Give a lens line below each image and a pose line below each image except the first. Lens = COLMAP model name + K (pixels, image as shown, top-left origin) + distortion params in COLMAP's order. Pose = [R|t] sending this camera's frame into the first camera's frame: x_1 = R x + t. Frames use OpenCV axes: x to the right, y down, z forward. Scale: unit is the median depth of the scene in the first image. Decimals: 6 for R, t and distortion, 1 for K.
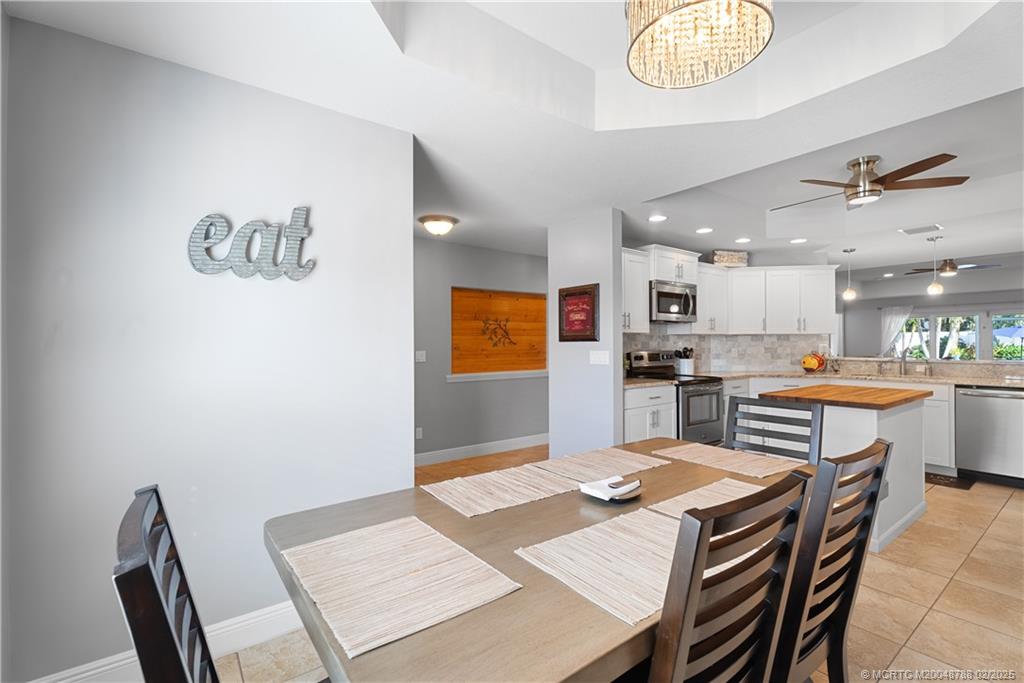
lens RADIAL K [[459.4, 0, 513.6], [0, 459.4, 346.1], [0, 0, 1]] dist [0.004369, 0.001415]
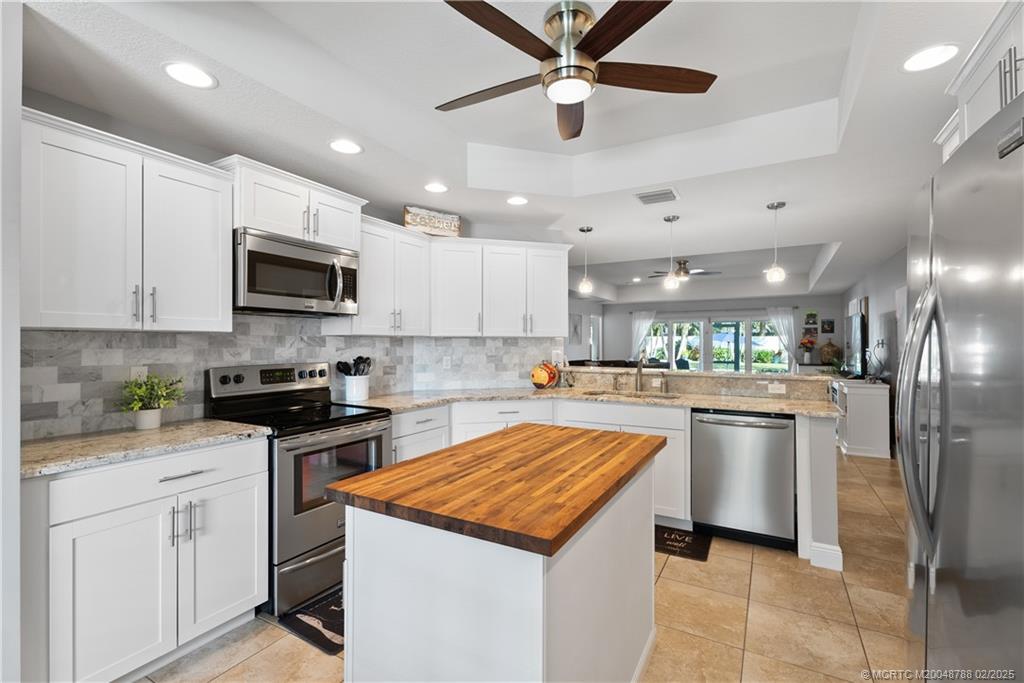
lens RADIAL K [[453.8, 0, 513.4], [0, 453.8, 355.2], [0, 0, 1]] dist [0.002587, 0.000387]
pose [[0.919729, -0.004961, 0.392523, 0.325577], [-0.002452, 0.999828, 0.018382, -0.010733], [-0.392547, -0.017869, 0.919558, 0.354337]]
